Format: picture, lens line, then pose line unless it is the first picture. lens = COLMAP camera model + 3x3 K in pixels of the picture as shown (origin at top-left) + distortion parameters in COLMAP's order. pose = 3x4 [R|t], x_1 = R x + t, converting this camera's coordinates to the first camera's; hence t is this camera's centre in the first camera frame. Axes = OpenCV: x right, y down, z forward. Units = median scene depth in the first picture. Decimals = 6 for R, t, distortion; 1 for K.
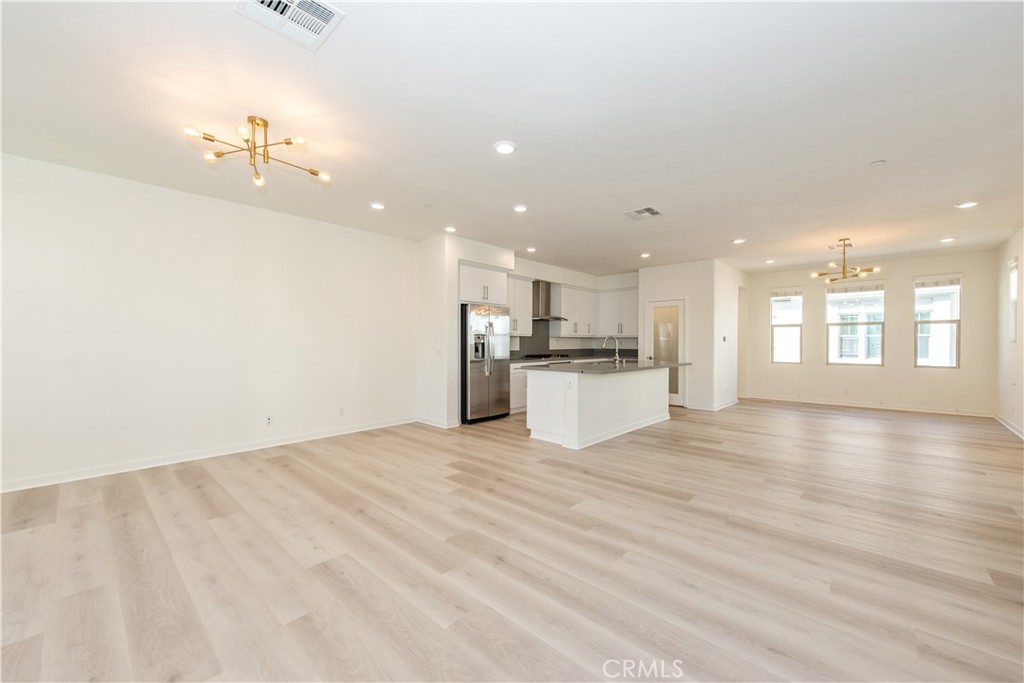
lens RADIAL K [[397.2, 0, 517.5], [0, 397.2, 343.6], [0, 0, 1]] dist [0.001625, -0.000255]
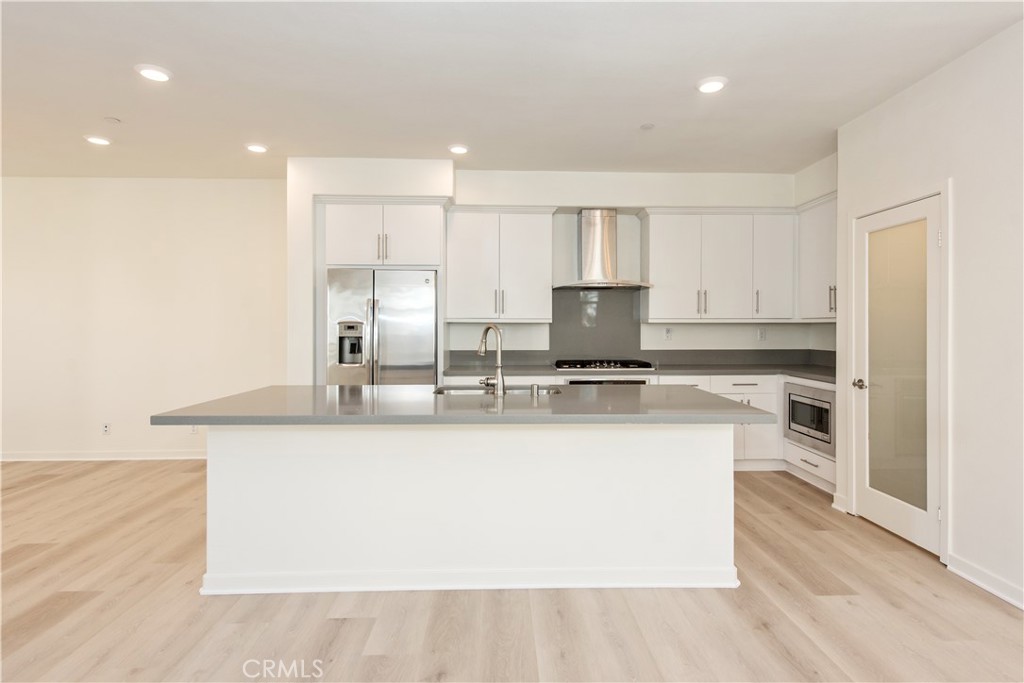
lens RADIAL K [[537.9, 0, 513.6], [0, 537.9, 323.4], [0, 0, 1]] dist [-0.003058, -0.000056]
pose [[0.699823, -0.006874, -0.714283, 0.712251], [0.000300, 0.999956, -0.009330, -0.017103], [0.714316, 0.006315, 0.699794, 0.742022]]
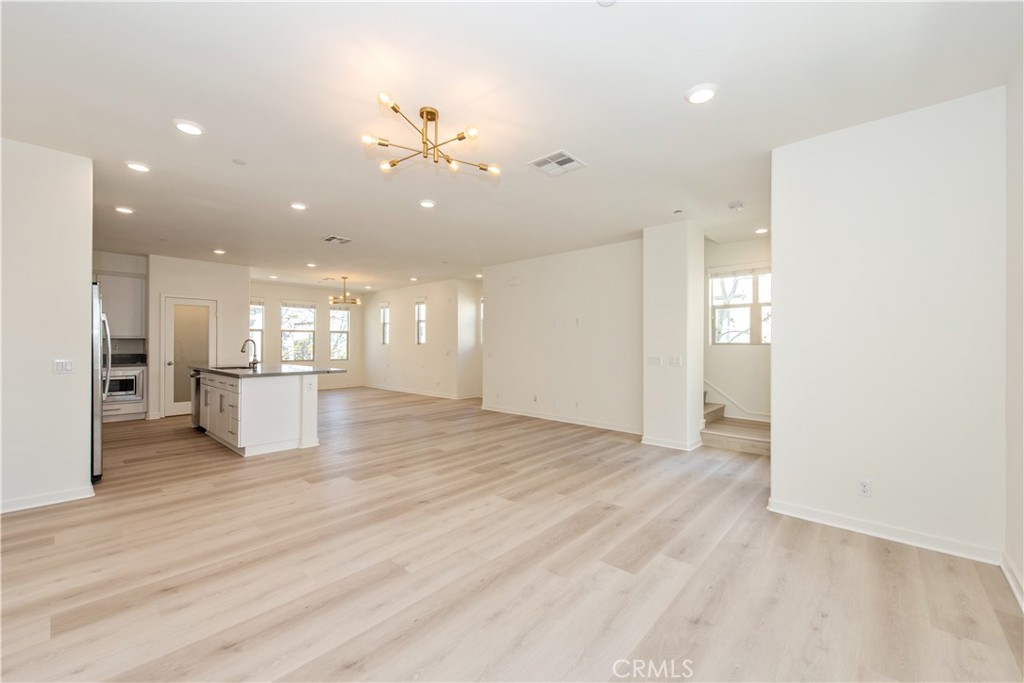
lens RADIAL K [[410.3, 0, 512.0], [0, 410.3, 341.5], [0, 0, 1]] dist [0.000140, -0.000069]
pose [[-0.008520, 0.004759, 0.999952, -0.860934], [0.003623, 0.999982, -0.004728, -0.006568], [-0.999957, 0.003583, -0.008537, 0.431694]]
